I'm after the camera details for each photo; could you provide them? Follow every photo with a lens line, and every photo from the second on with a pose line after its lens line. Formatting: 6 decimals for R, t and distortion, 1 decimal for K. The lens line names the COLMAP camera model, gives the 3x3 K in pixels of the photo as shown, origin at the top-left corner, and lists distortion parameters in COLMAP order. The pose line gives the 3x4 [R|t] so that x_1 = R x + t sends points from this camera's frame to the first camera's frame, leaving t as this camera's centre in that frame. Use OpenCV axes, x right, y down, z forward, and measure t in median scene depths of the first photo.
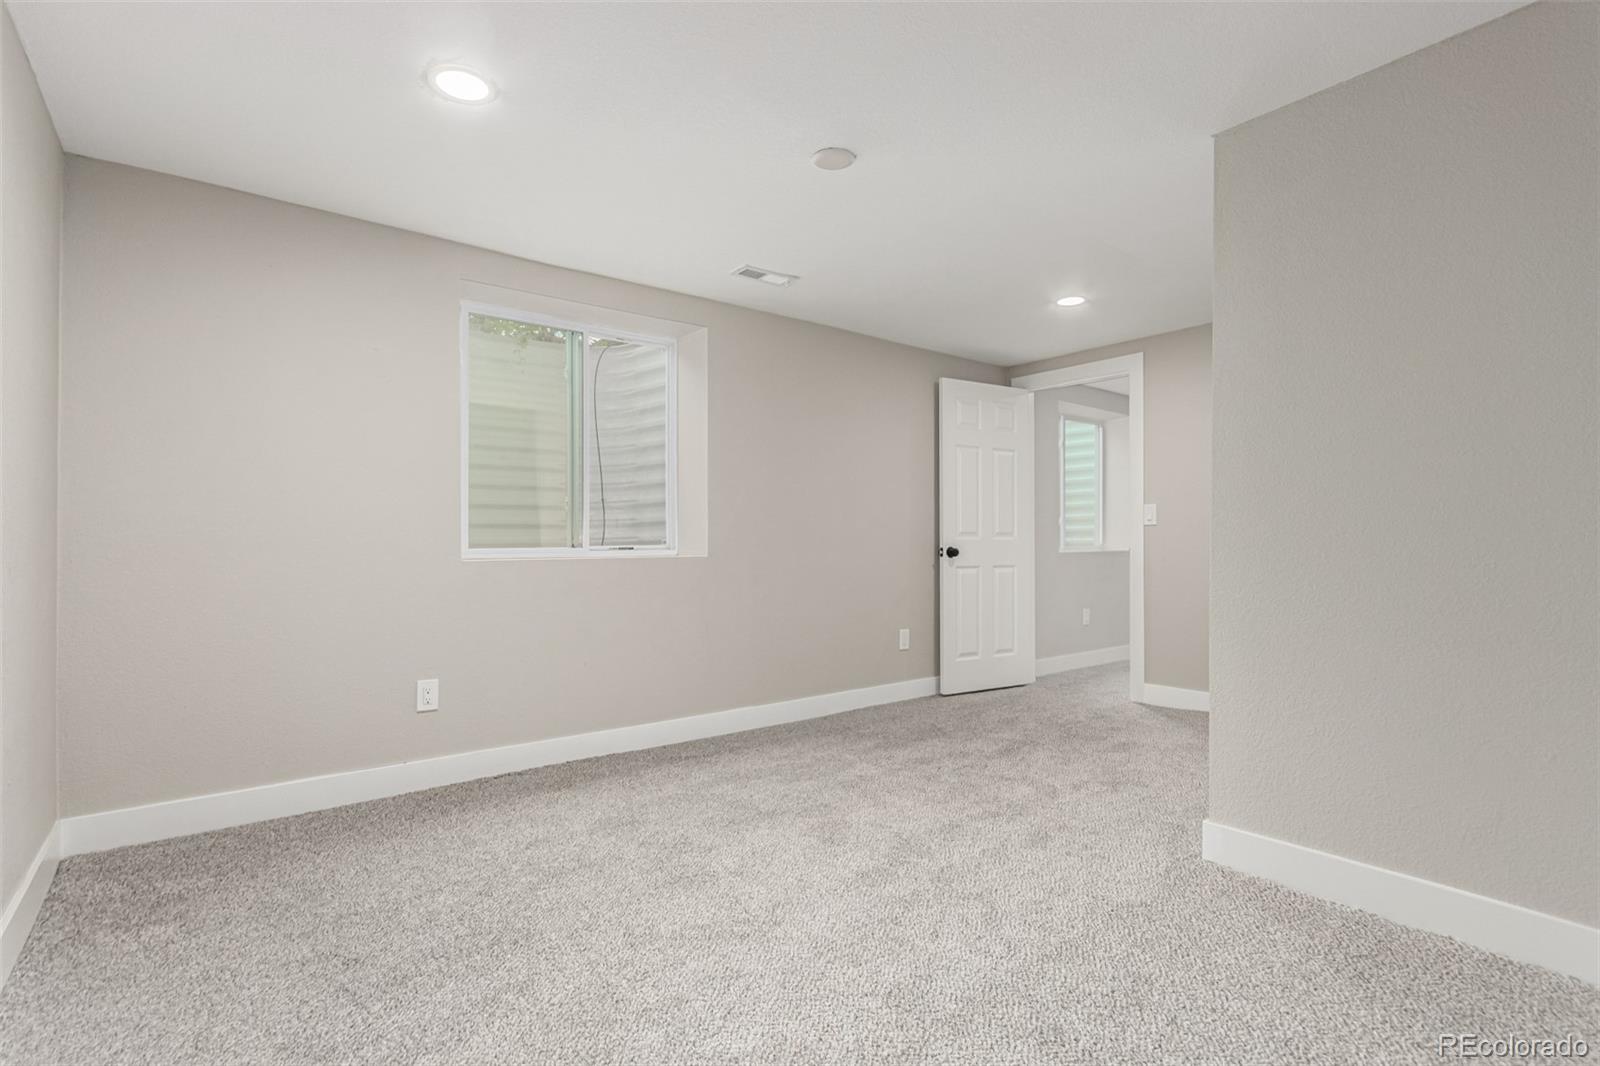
lens RADIAL K [[748.5, 0, 804.0], [0, 748.5, 529.0], [0, 0, 1]] dist [0.002778, -0.000497]
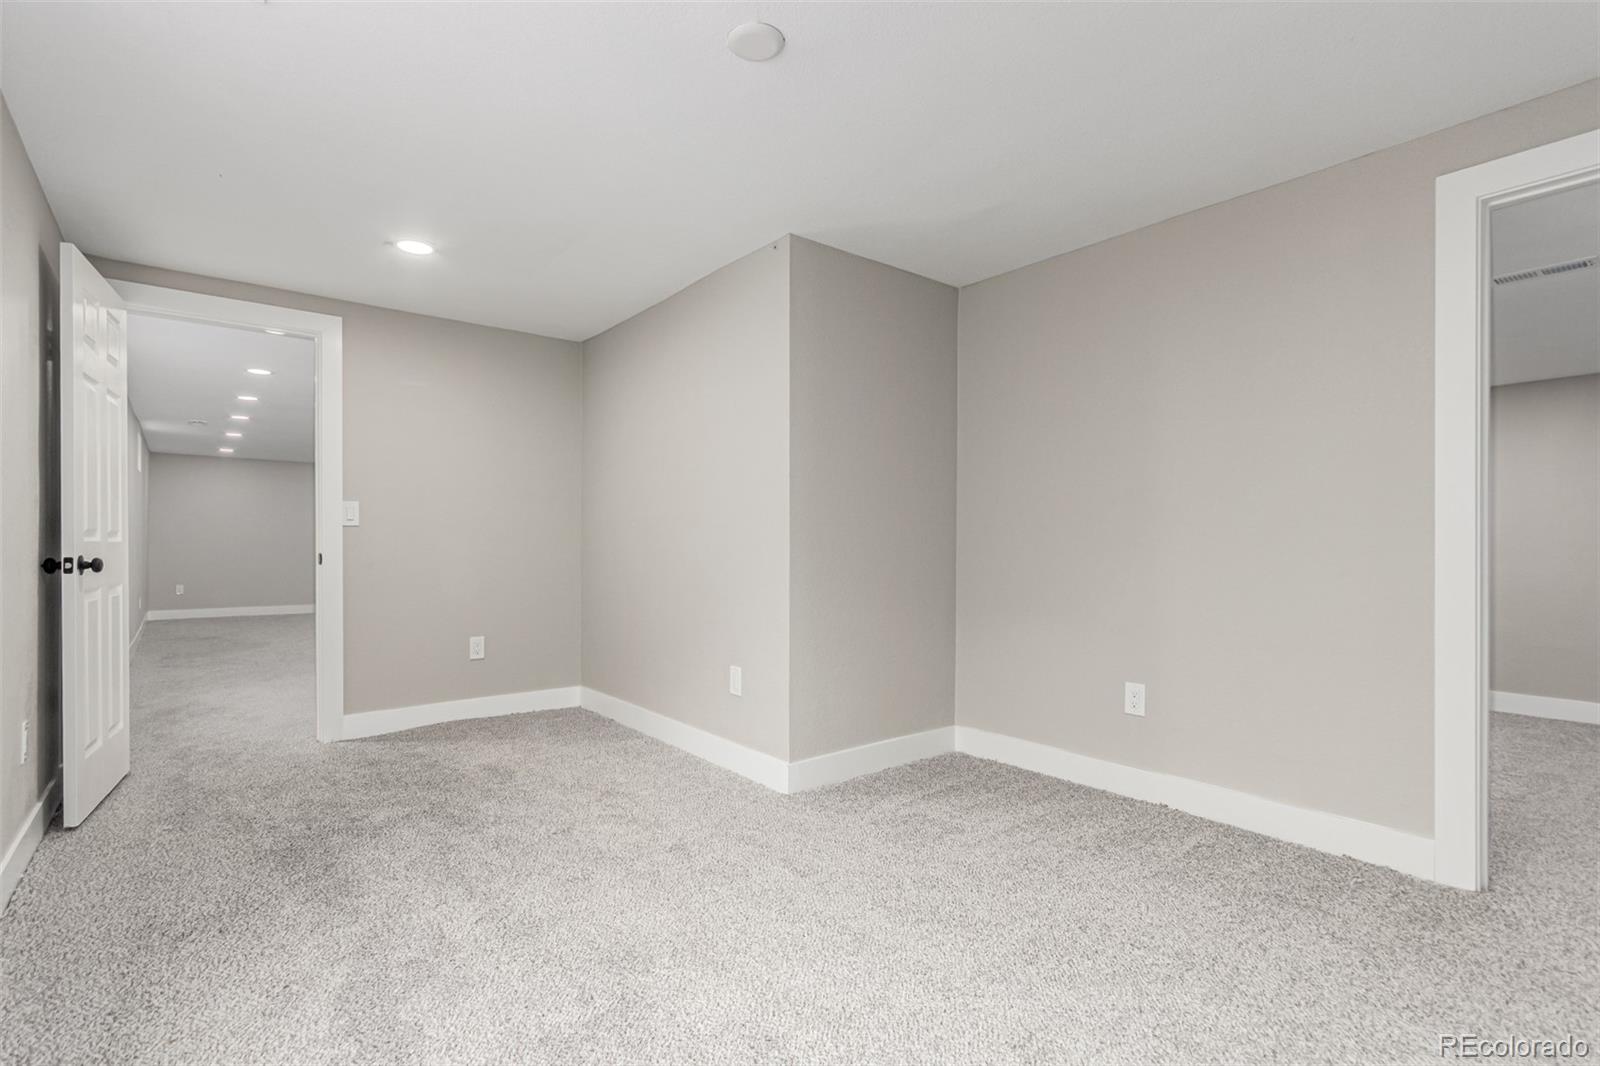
lens RADIAL K [[748.5, 0, 804.0], [0, 748.5, 529.0], [0, 0, 1]] dist [0.002778, -0.000497]
pose [[-0.006159, 0.015388, 0.999863, -0.485482], [-0.018967, 0.999700, -0.015502, 0.003980], [-0.999801, -0.019059, -0.005866, 0.637657]]
